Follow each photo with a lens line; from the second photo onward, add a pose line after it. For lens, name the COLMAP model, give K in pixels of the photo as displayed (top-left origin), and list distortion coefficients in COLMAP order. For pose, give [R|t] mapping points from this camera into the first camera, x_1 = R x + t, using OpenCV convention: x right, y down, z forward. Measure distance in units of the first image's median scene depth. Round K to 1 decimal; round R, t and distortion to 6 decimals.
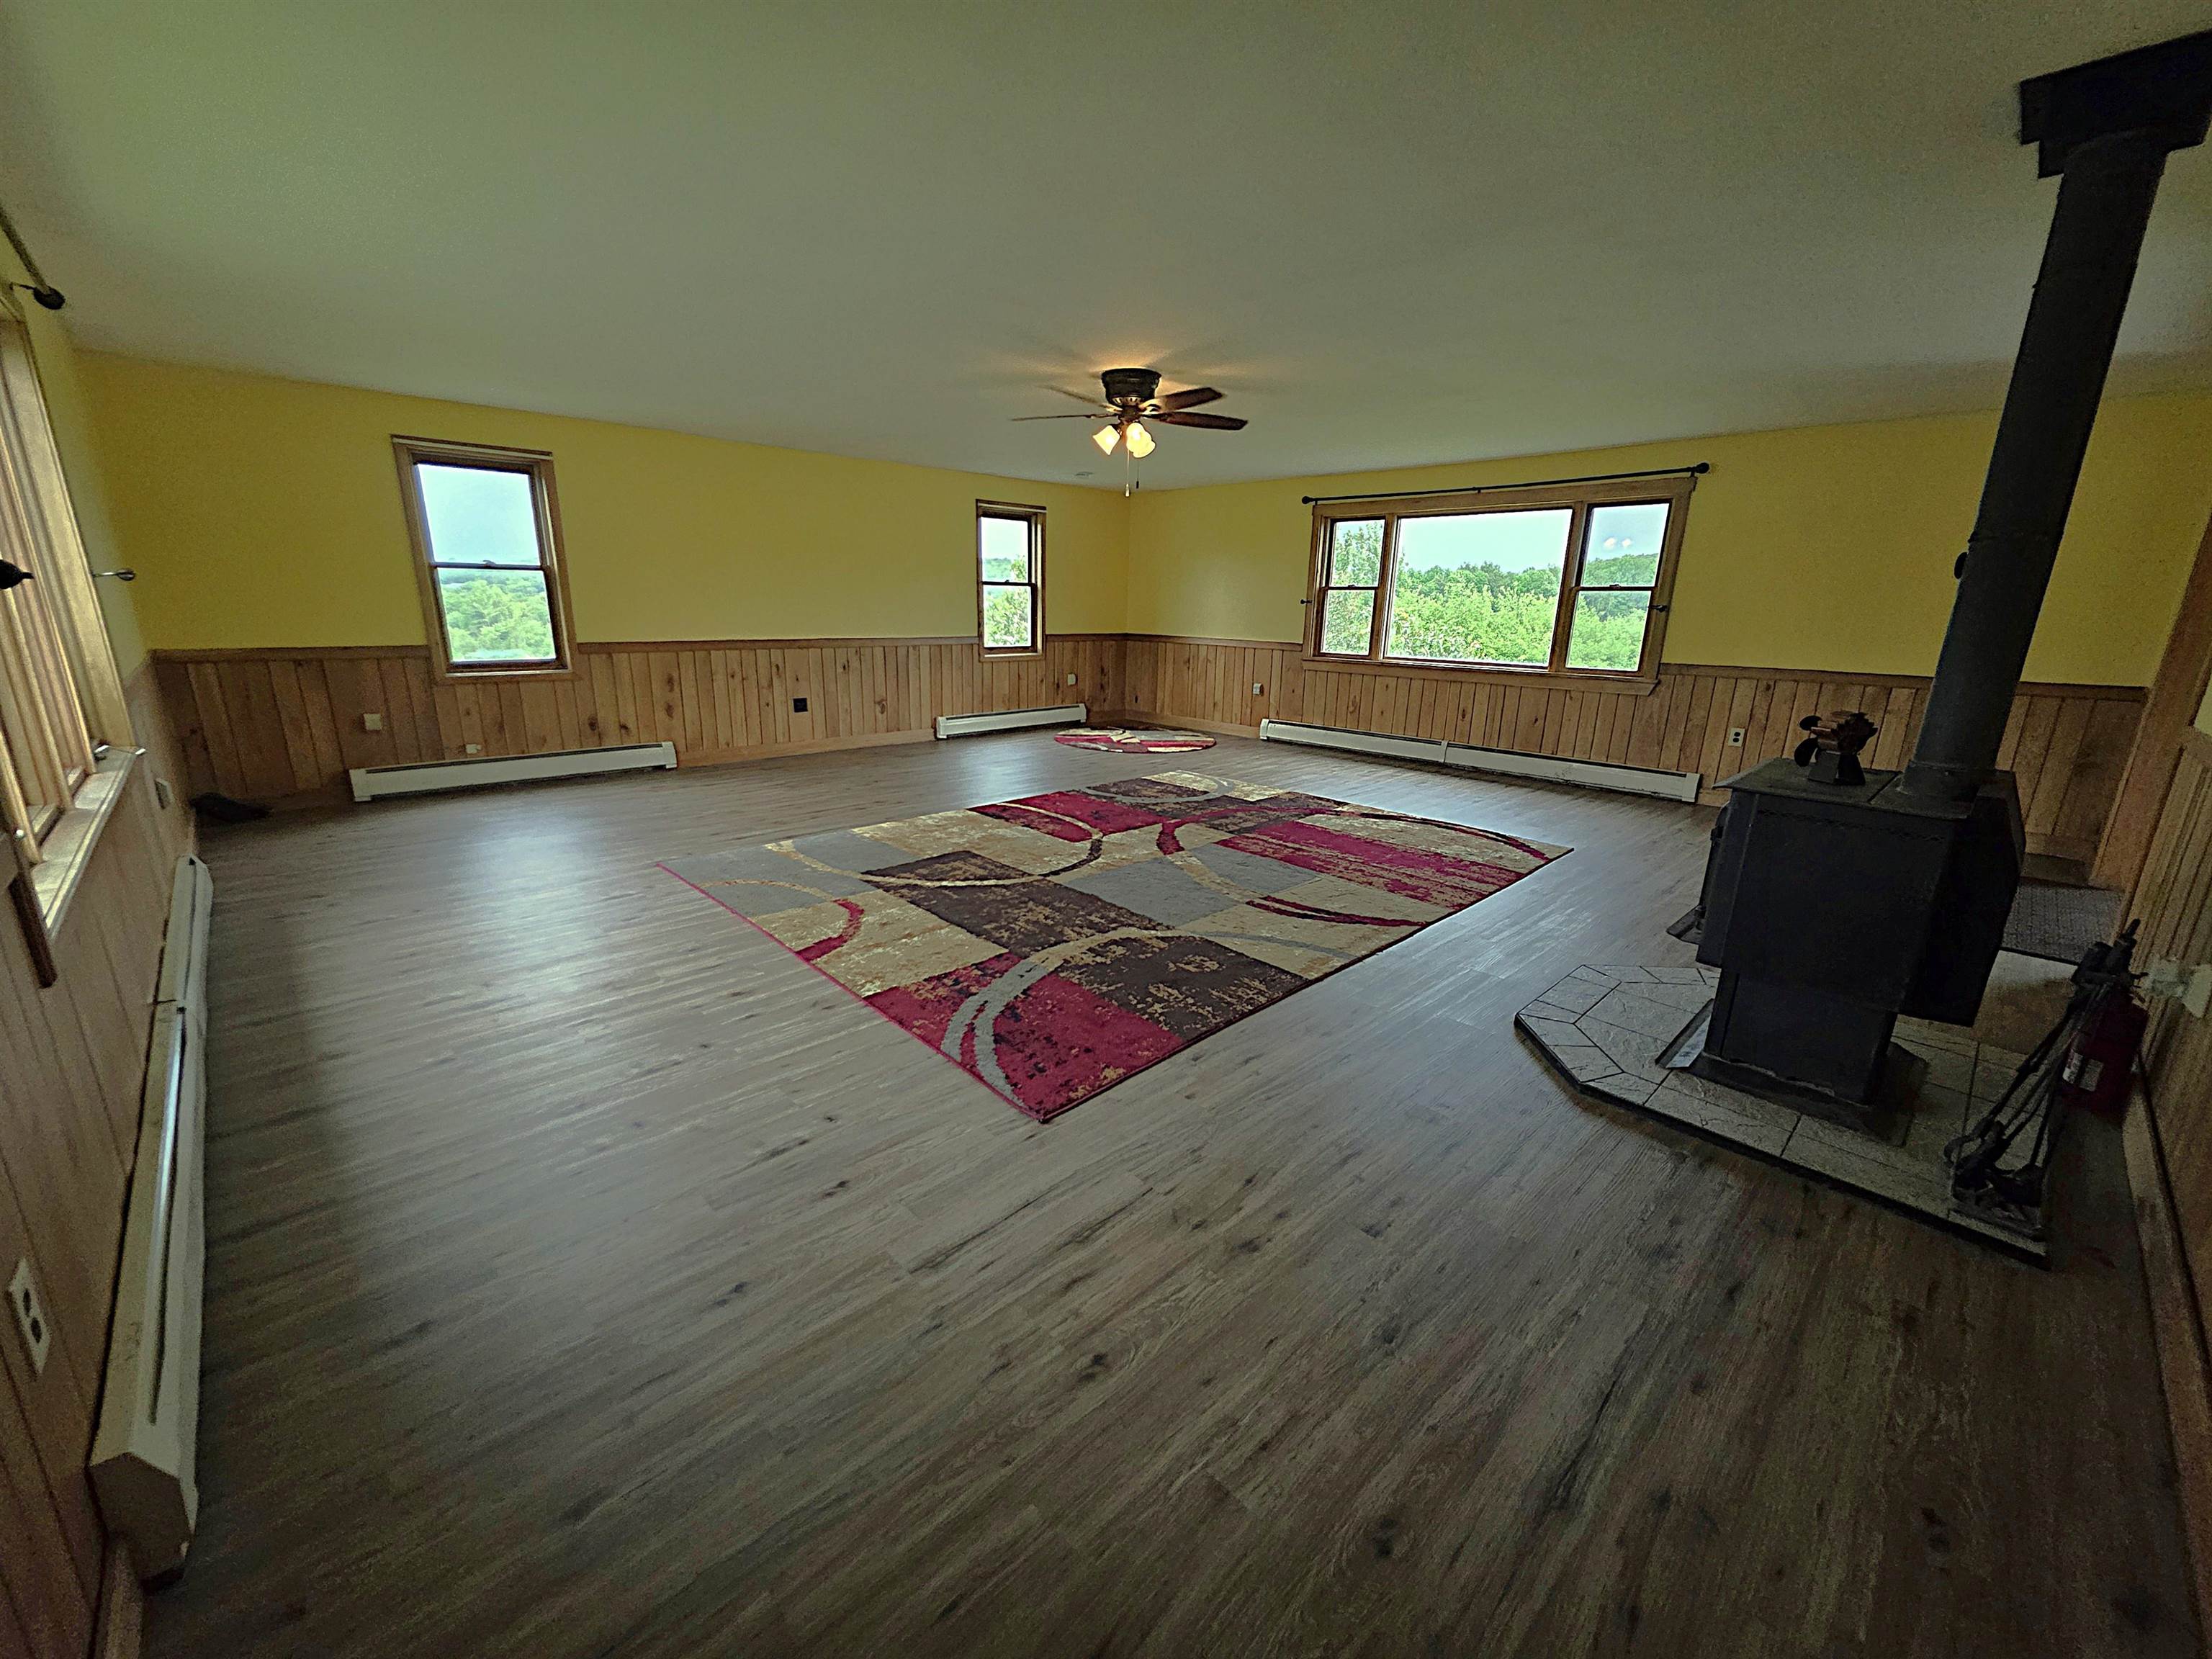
lens RADIAL K [[883.2, 0, 1098.0], [0, 883.2, 840.4], [0, 0, 1]] dist [0.005096, -0.000891]
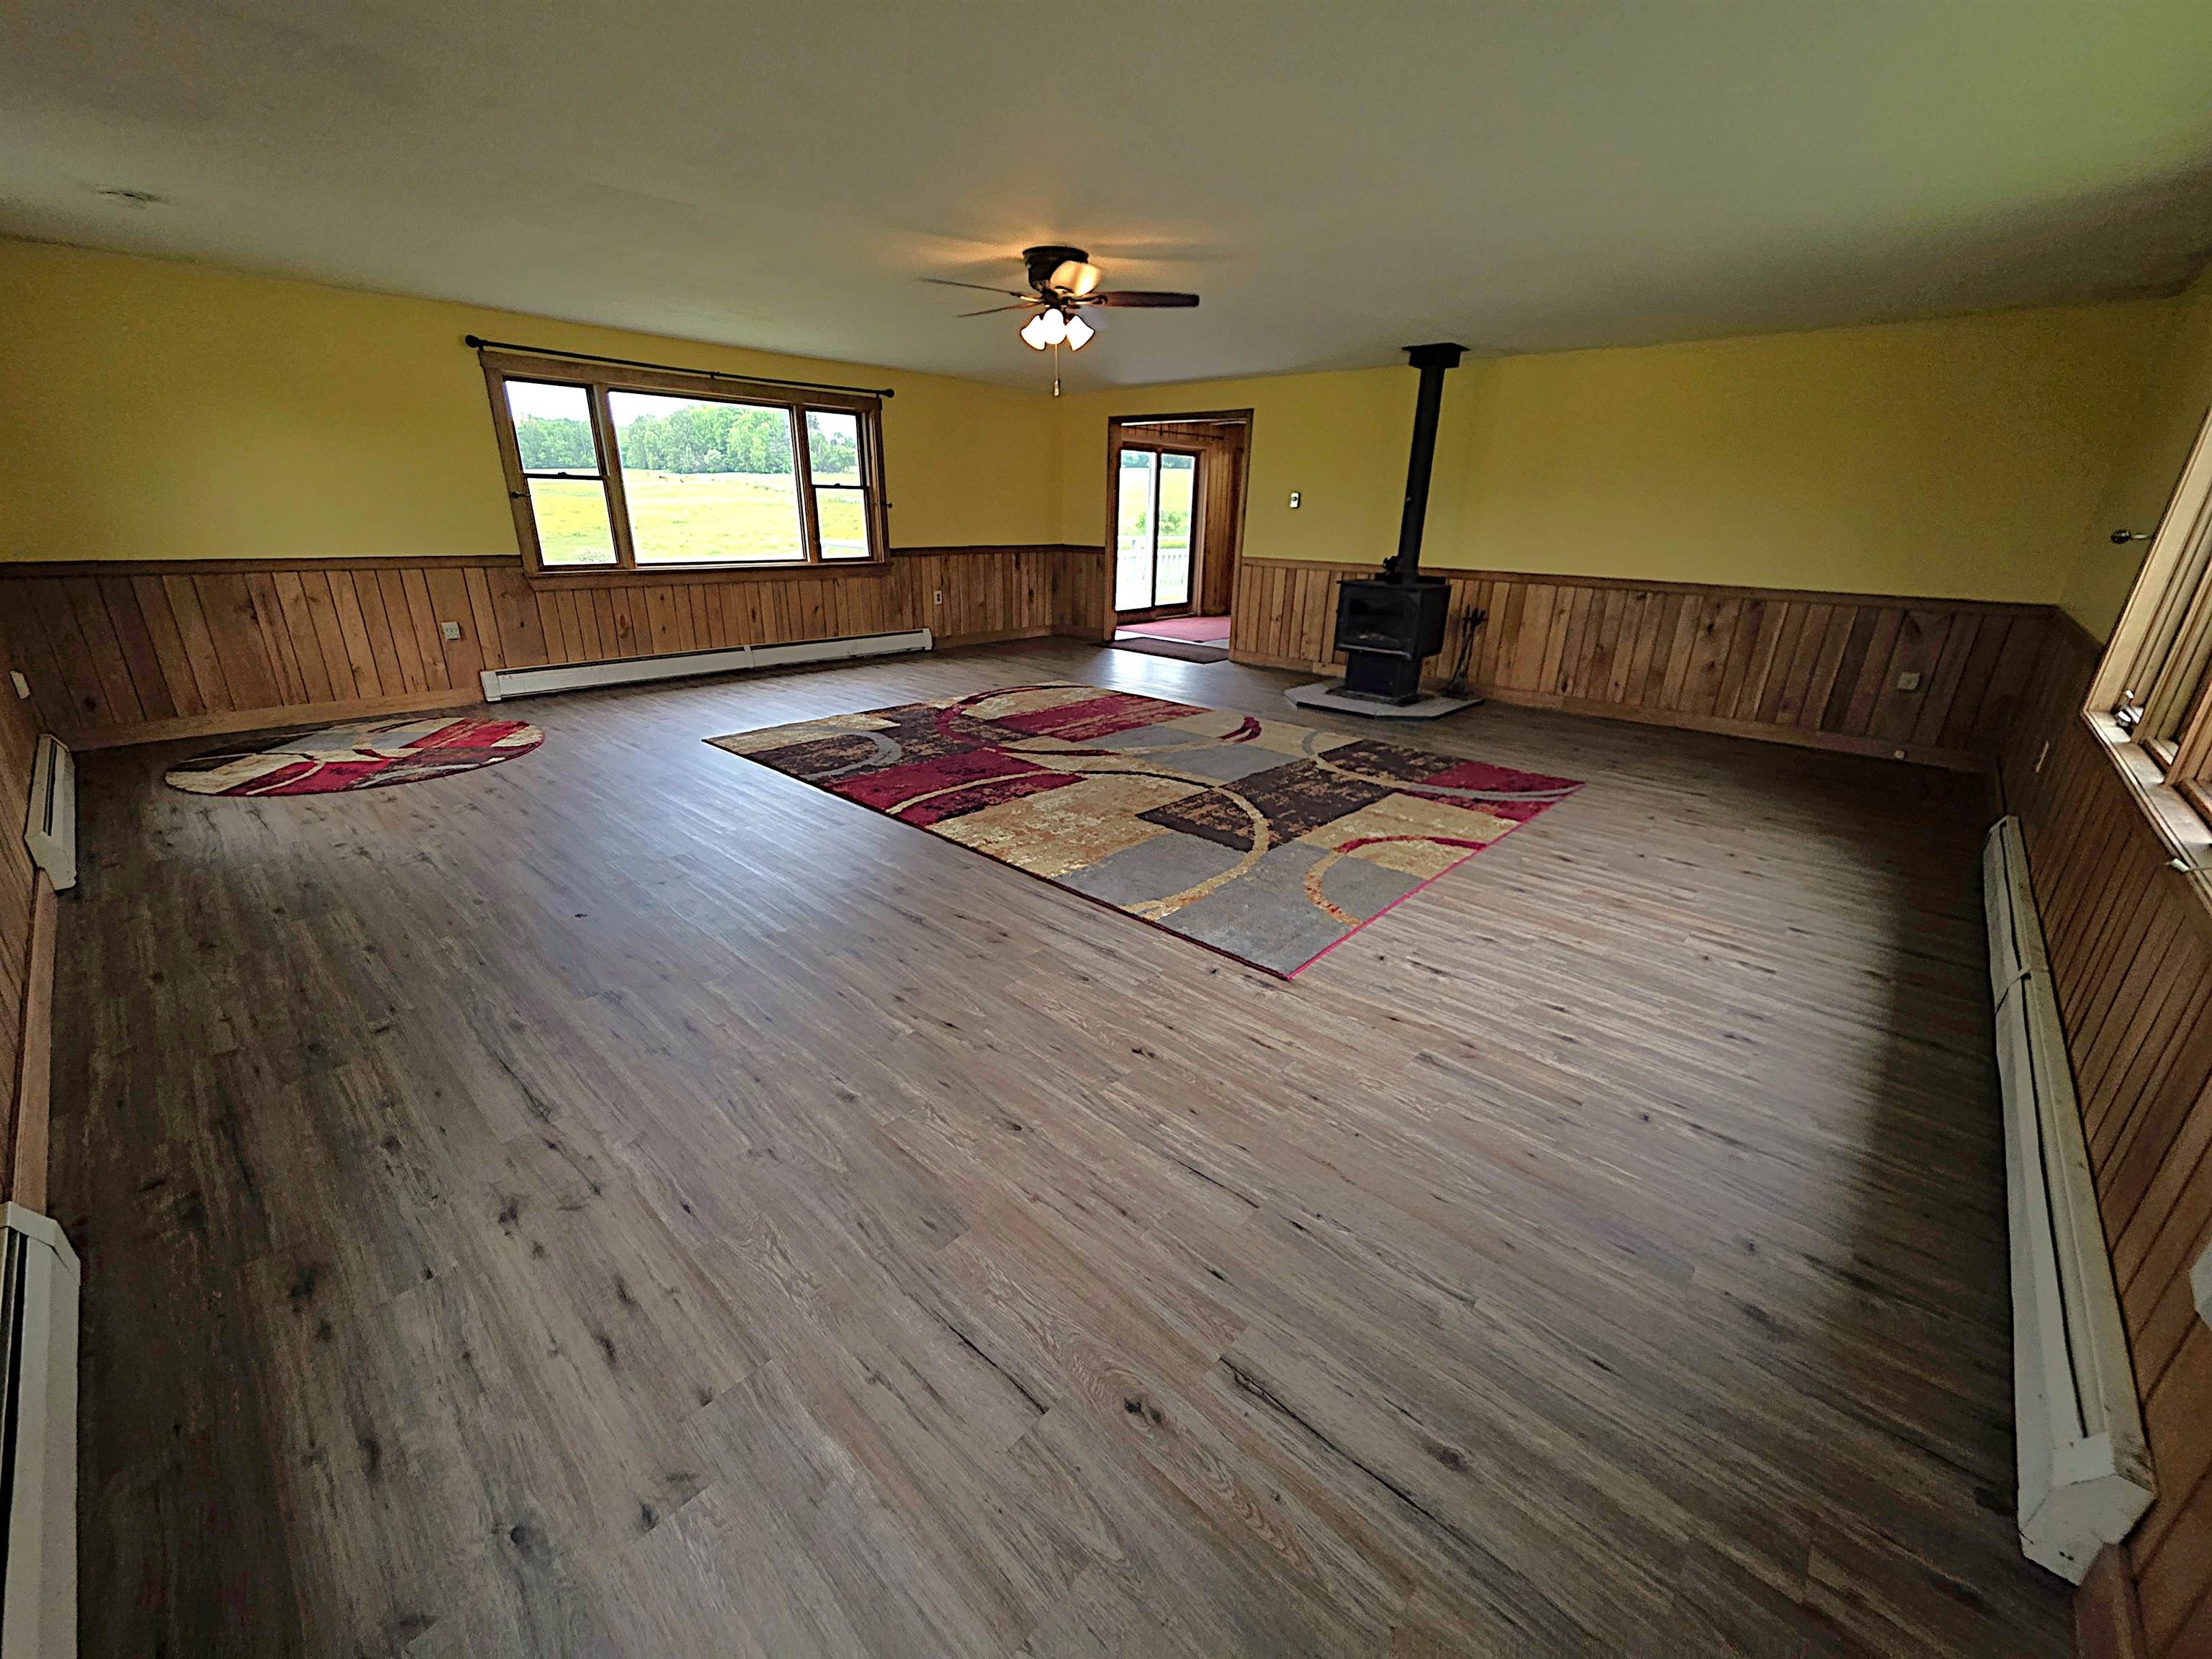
lens RADIAL K [[883.2, 0, 1102.8], [0, 883.2, 829.5], [0, 0, 1]] dist [0.005096, -0.000891]
pose [[-0.067469, -0.359801, 0.930587, -0.996643], [0.238622, 0.899824, 0.365207, -0.312277], [-0.968766, 0.246699, 0.025147, 1.053211]]
